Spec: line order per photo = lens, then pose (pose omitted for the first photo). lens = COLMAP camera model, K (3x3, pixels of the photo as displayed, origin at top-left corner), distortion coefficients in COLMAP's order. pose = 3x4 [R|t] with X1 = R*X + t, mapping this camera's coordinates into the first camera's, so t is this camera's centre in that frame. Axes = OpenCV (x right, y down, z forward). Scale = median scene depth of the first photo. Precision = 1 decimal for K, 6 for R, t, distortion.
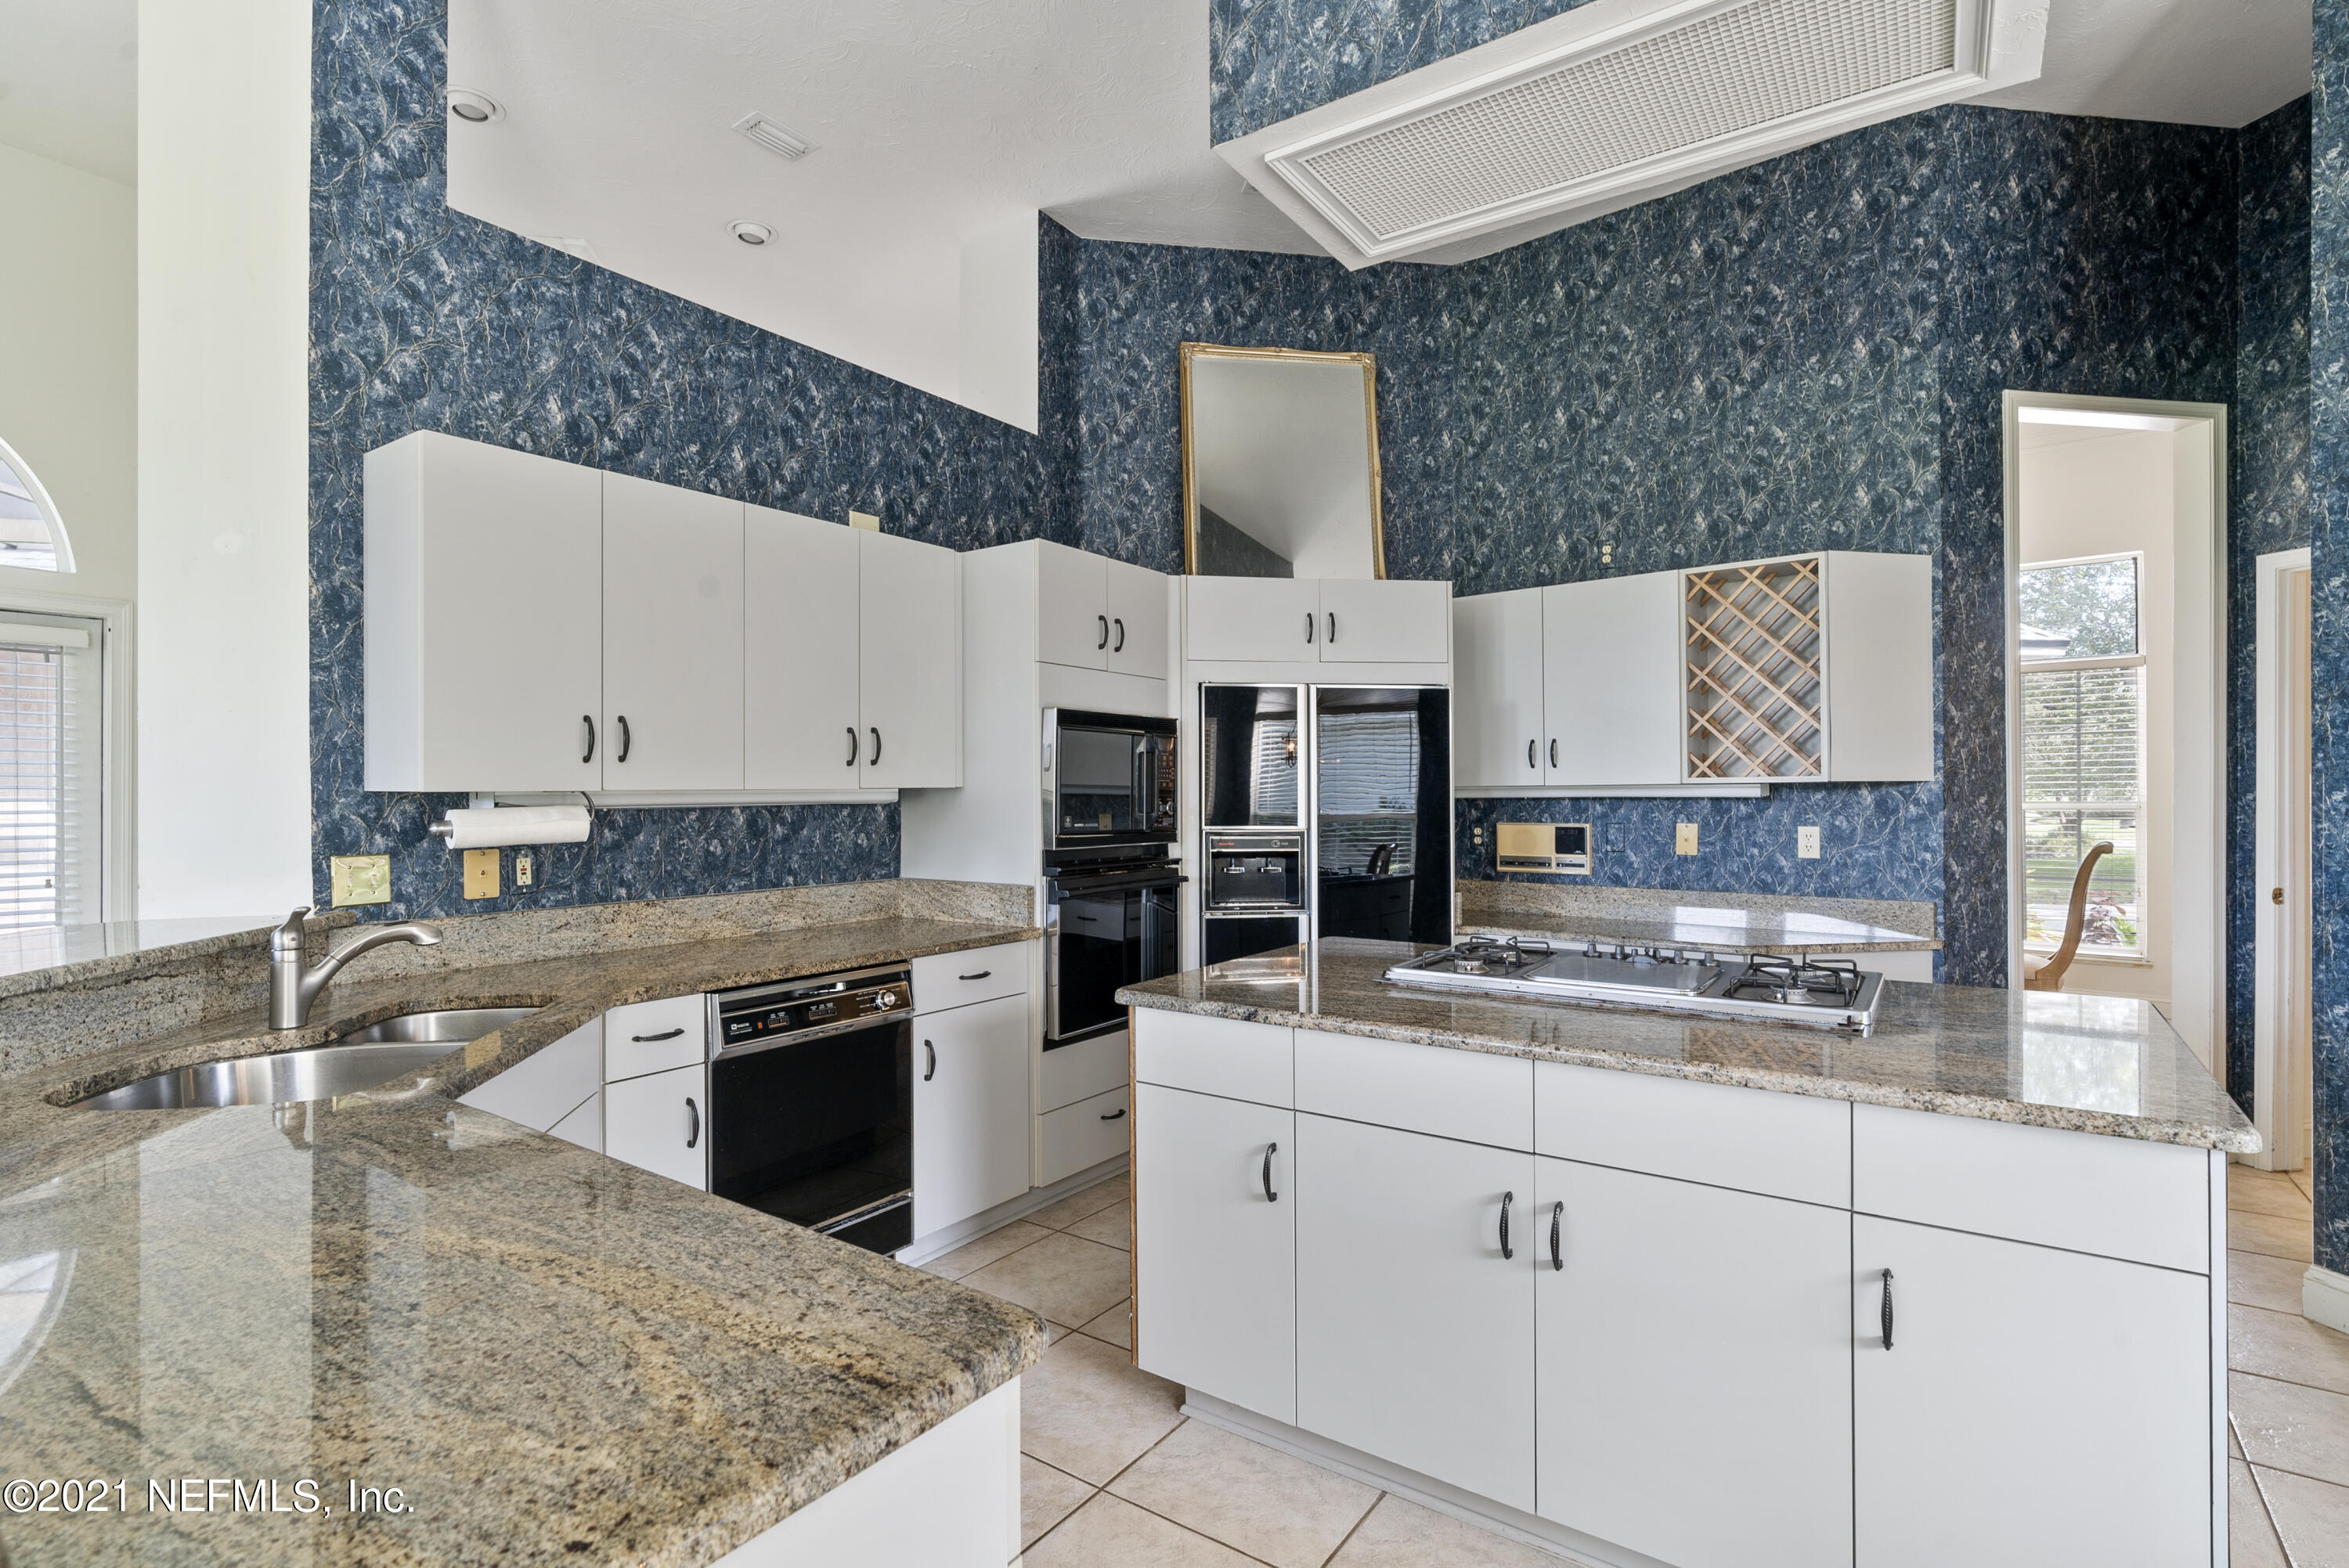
lens RADIAL K [[1143.9, 0, 1170.8], [0, 1143.9, 786.7], [0, 0, 1]] dist [0.001171, 0.001954]
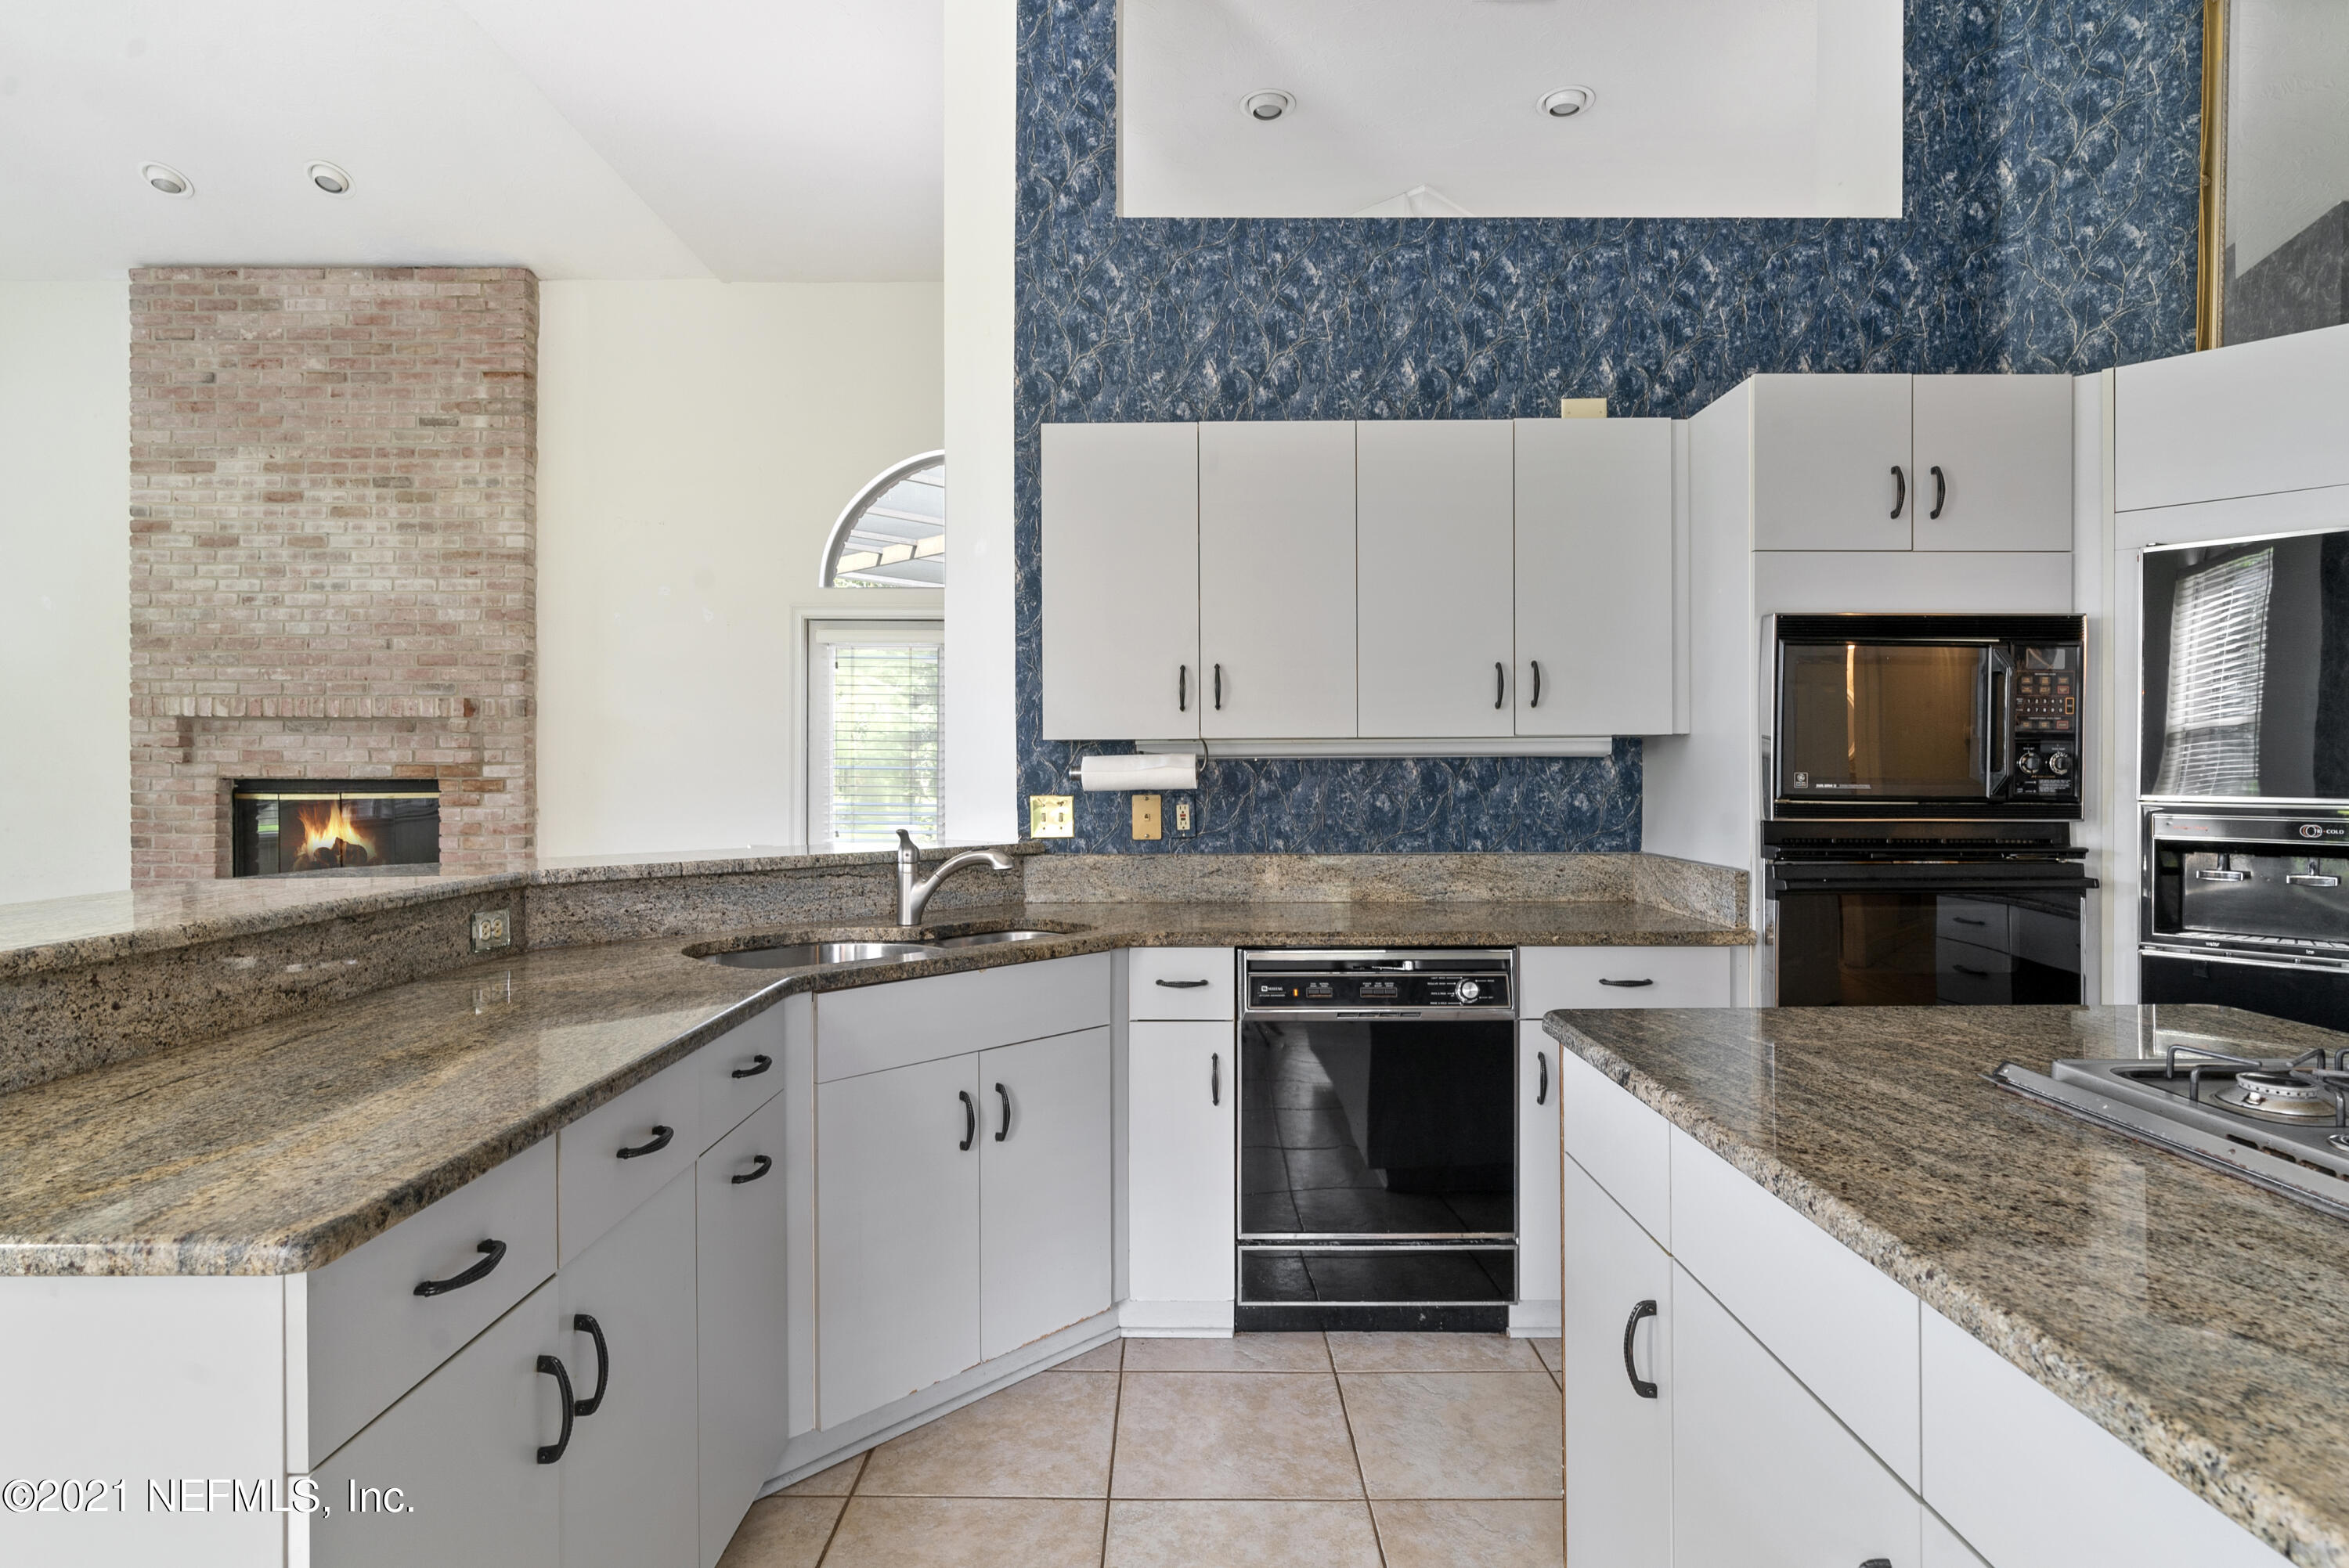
lens RADIAL K [[1205.2, 0, 1174.2], [0, 1205.2, 782.5], [0, 0, 1]] dist [-0.006010, 0.005909]
pose [[0.567551, 0.010260, -0.823274, 0.305210], [0.002976, 0.999890, 0.014513, 0.022118], [0.823333, -0.010687, 0.567458, 0.309585]]
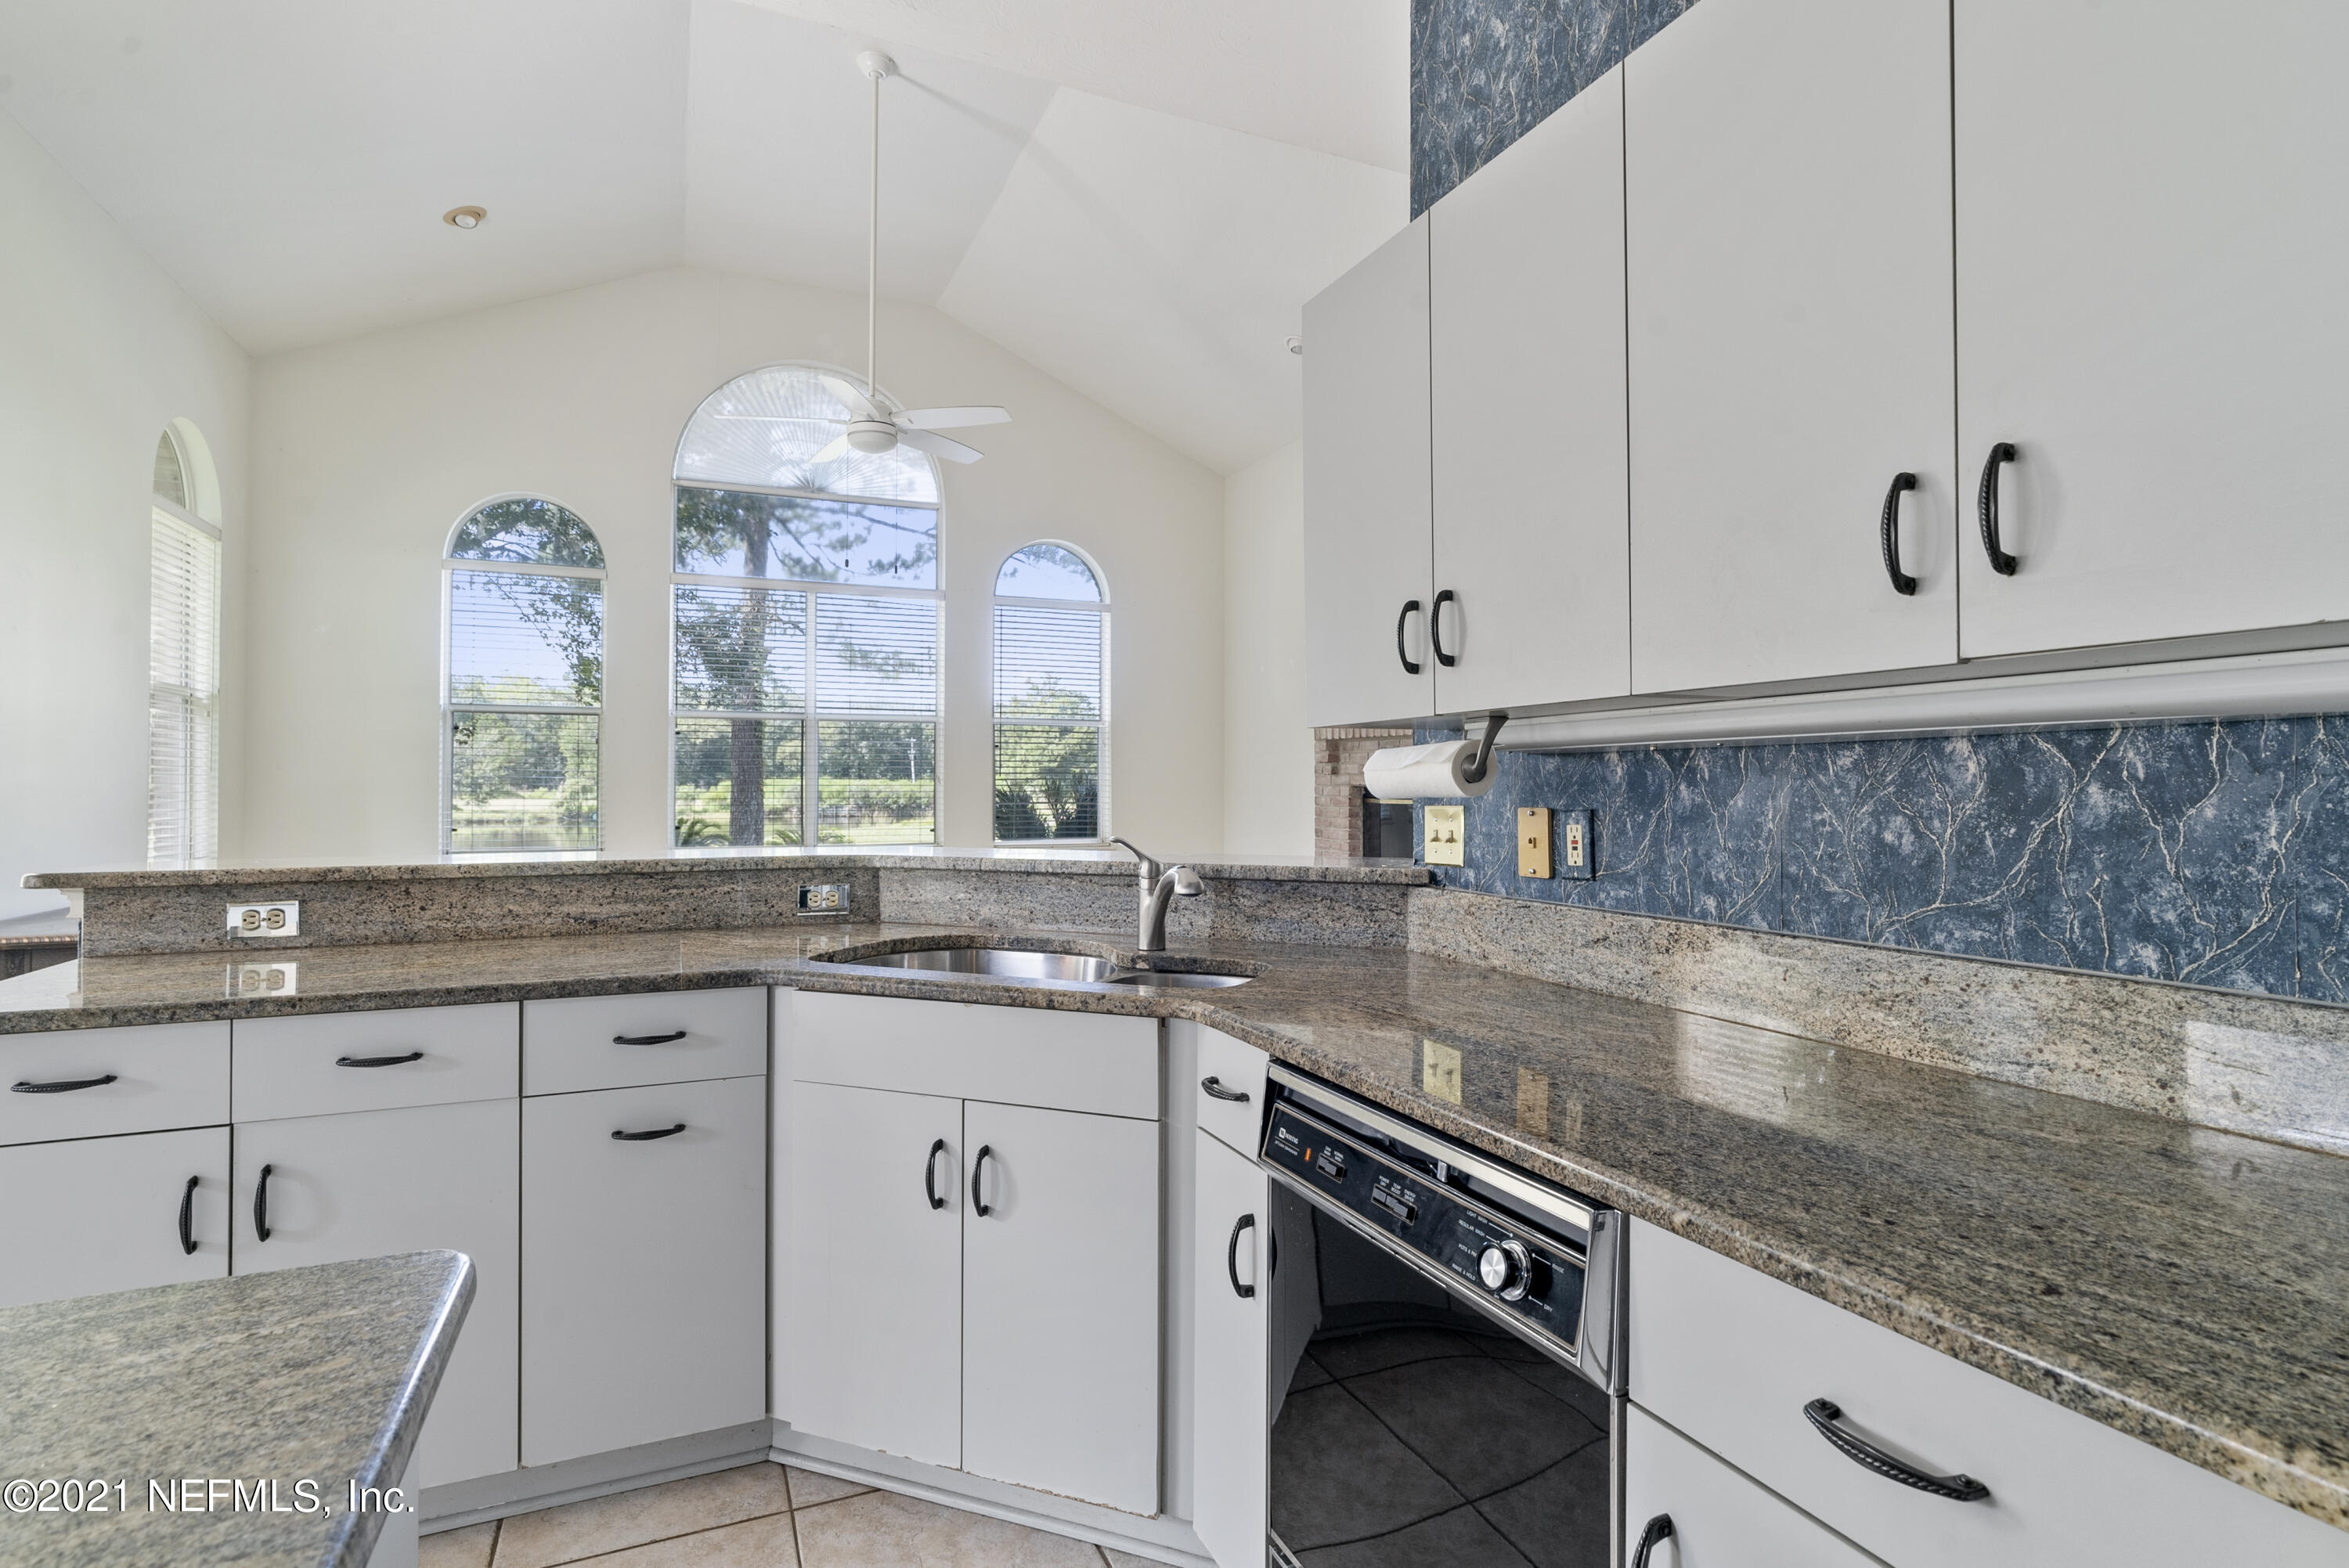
lens RADIAL K [[1143.9, 0, 1161.8], [0, 1143.9, 789.7], [0, 0, 1]] dist [0.001171, 0.001954]
pose [[-0.524010, 0.005309, -0.851695, 0.093399], [0.003595, 0.999985, 0.004022, 0.034148], [0.851704, -0.000955, -0.524022, 0.987171]]
